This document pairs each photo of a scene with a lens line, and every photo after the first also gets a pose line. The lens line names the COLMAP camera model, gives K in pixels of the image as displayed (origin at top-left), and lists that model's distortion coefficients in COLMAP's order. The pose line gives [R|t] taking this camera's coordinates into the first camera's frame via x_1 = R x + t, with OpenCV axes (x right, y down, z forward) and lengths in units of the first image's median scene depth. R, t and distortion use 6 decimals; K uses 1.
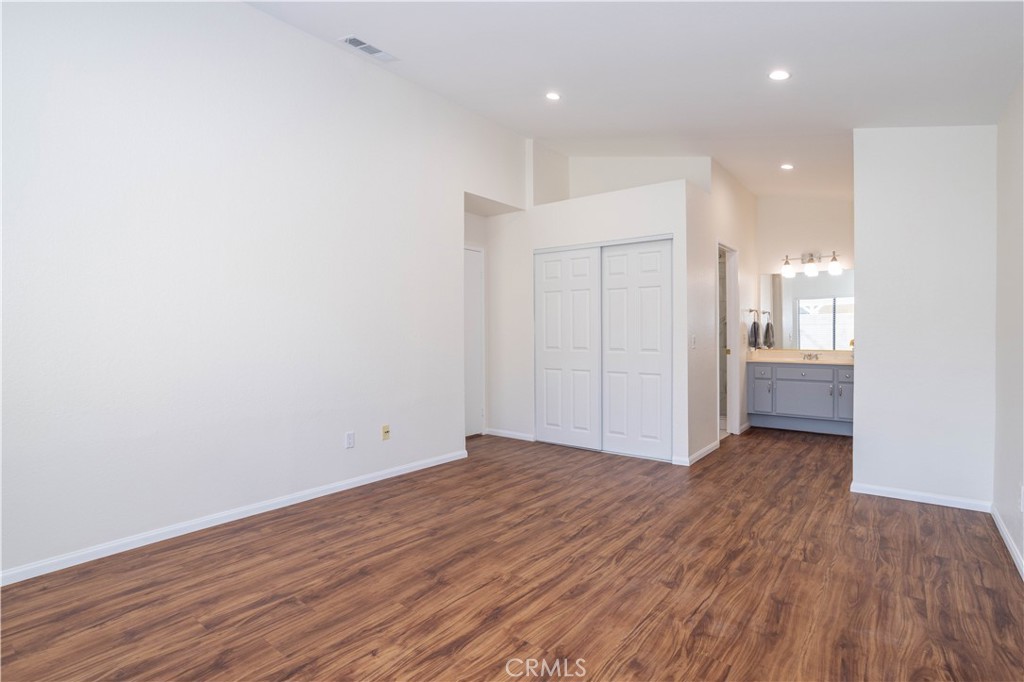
lens RADIAL K [[495.5, 0, 509.4], [0, 495.5, 336.9], [0, 0, 1]] dist [-0.033413, 0.011668]
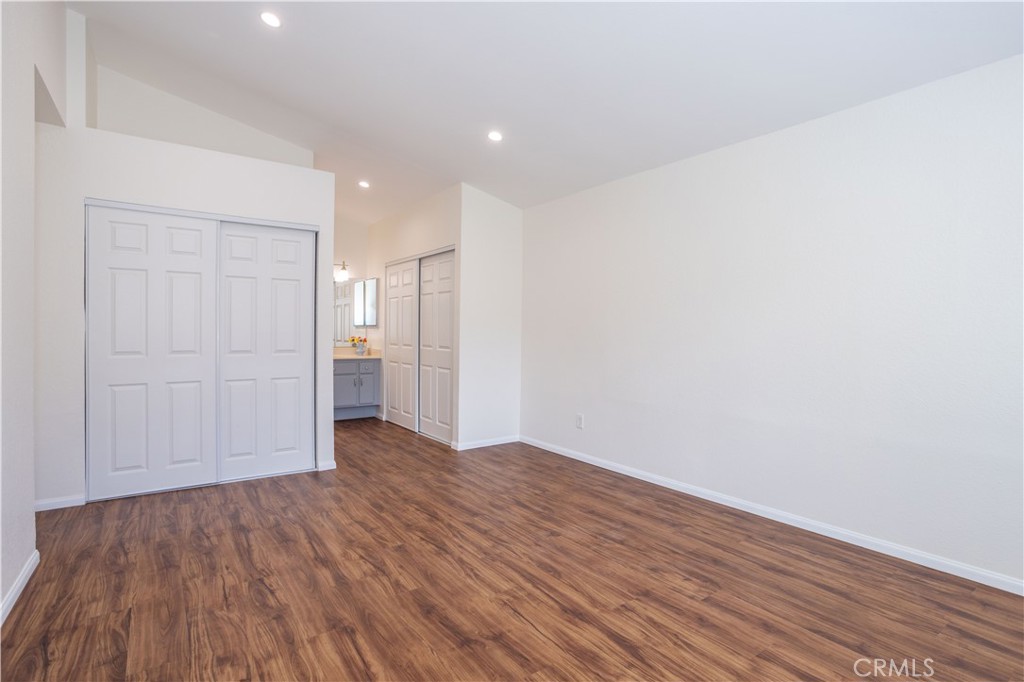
lens RADIAL K [[495.5, 0, 514.8], [0, 495.5, 338.2], [0, 0, 1]] dist [-0.033413, 0.011668]
pose [[0.278344, -0.003932, 0.960473, -0.774455], [-0.004382, 0.999976, 0.005363, -0.004398], [-0.960472, -0.005701, 0.278320, 0.631528]]
